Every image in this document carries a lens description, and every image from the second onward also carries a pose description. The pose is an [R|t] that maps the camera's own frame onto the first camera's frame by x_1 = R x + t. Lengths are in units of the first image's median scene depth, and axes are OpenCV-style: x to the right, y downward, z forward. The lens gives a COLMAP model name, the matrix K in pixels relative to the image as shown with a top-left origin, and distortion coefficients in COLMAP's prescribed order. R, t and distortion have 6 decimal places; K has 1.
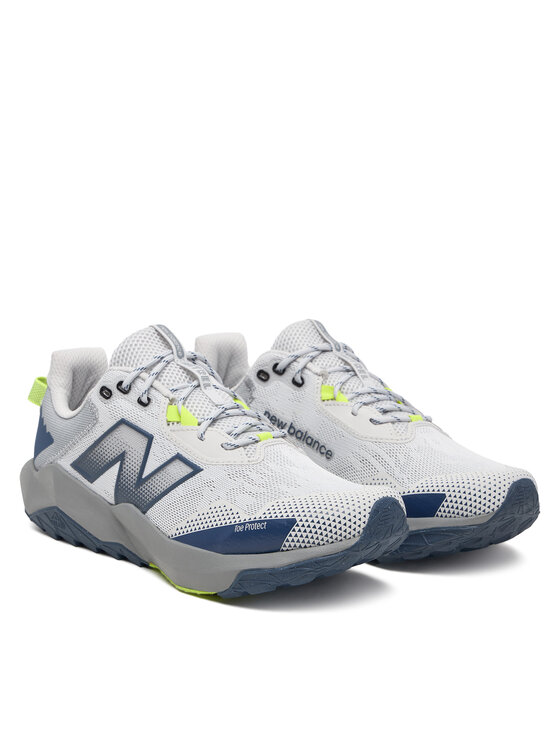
lens RADIAL K [[2176.7, 0, 280.0], [0, 2176.7, 373.0], [0, 0, 1]] dist [-0.021638, -0.111870]
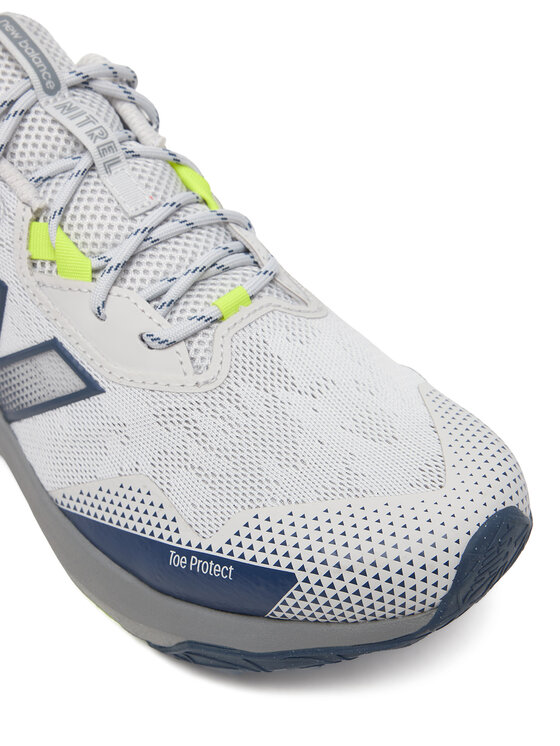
lens RADIAL K [[1295.2, 0, 280.0], [0, 1295.2, 373.0], [0, 0, 1]] dist [0.075977, 0.168284]
pose [[0.999271, -0.013034, -0.035873, 0.013946], [0.030241, 0.843808, 0.535793, -0.112334], [0.023286, -0.536487, 0.843587, 0.763176]]
